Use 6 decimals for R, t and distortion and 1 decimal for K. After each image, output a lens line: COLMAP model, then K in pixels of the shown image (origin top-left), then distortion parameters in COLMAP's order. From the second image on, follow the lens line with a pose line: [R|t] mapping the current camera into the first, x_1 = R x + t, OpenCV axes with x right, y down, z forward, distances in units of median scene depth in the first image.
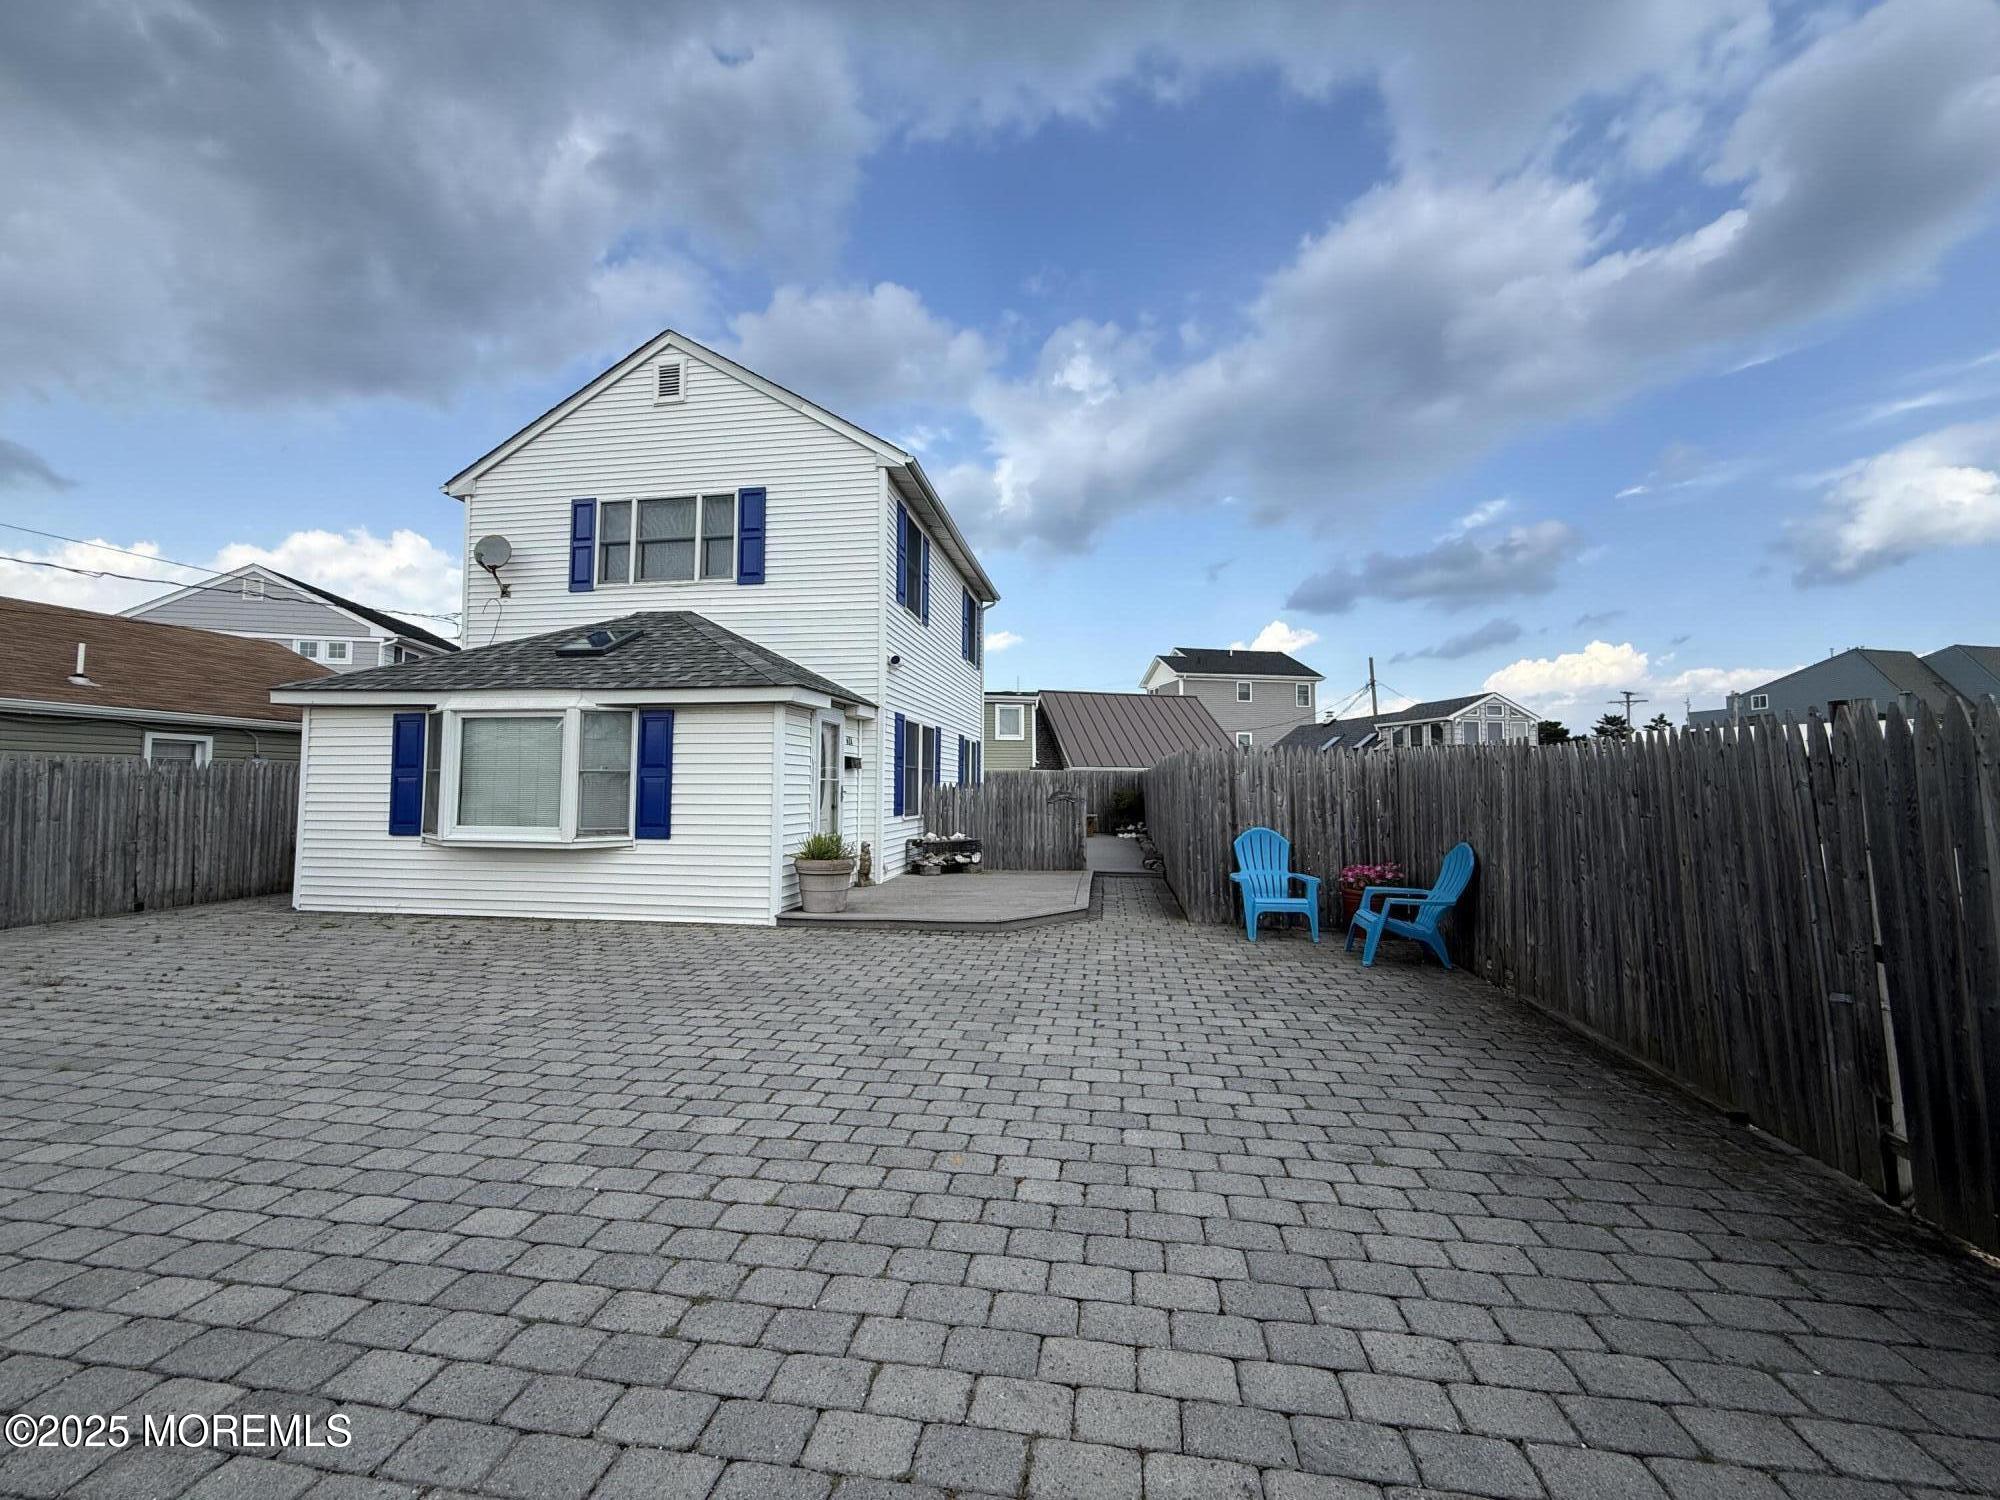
lens RADIAL K [[794.5, 0, 995.6], [0, 794.5, 748.0], [0, 0, 1]] dist [0.002031, 0.000078]
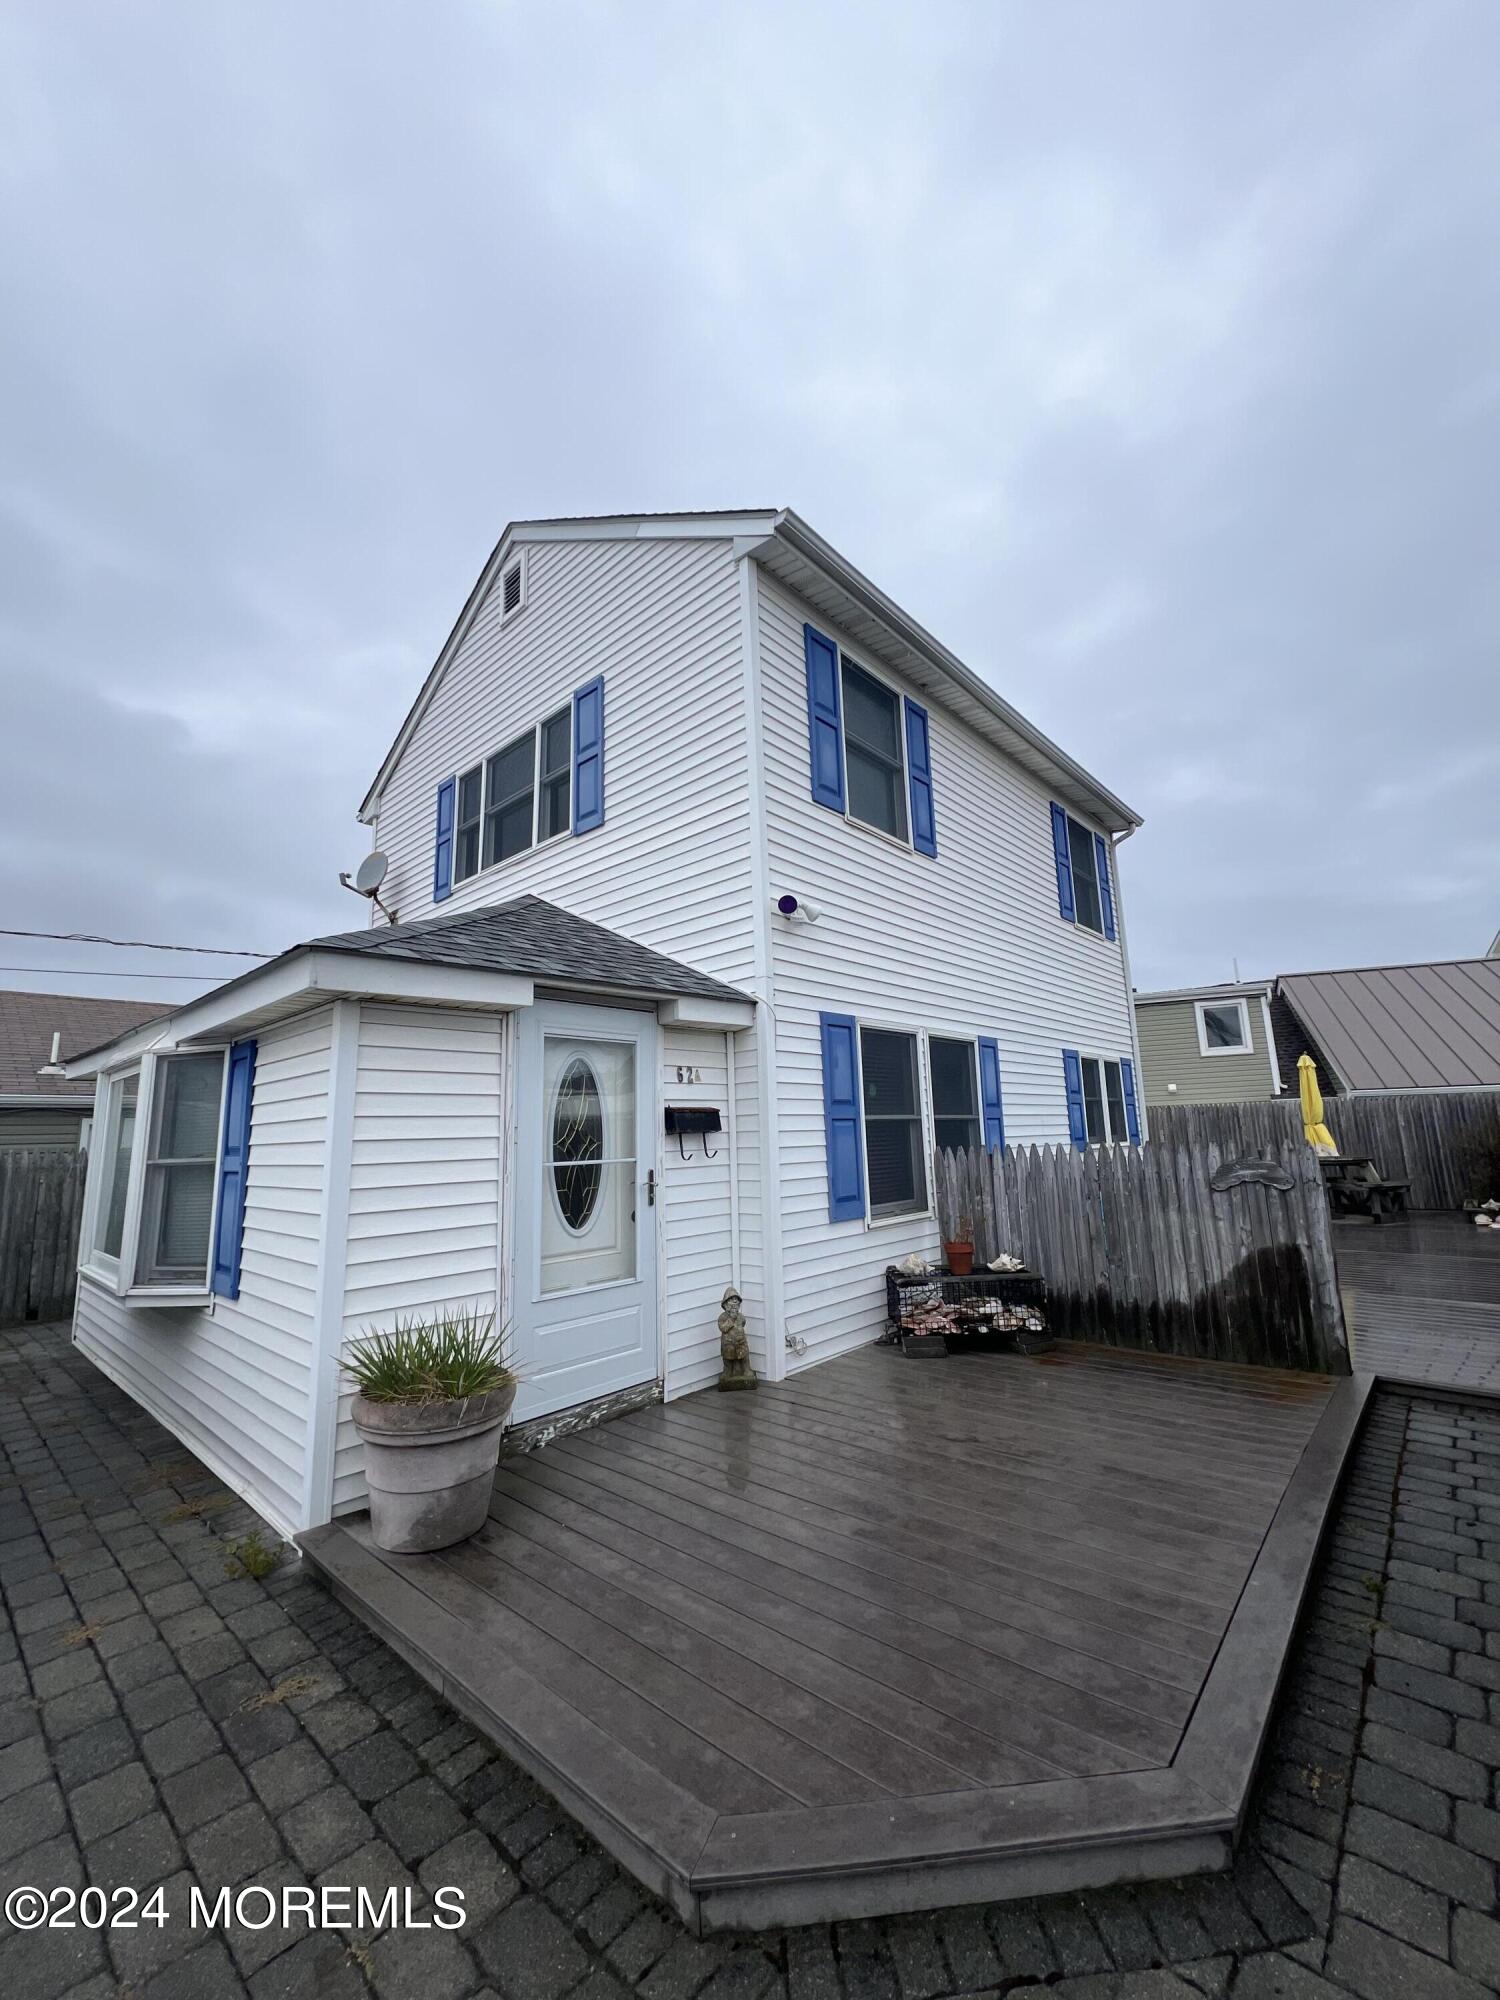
lens RADIAL K [[793.3, 0, 750.3], [0, 793.3, 999.3], [0, 0, 1]] dist [-0.002297, -0.000115]
pose [[0.832424, -0.122849, -0.540350, 0.106800], [0.062042, 0.989647, -0.129420, 0.009507], [0.550655, 0.074208, 0.831428, 0.547693]]
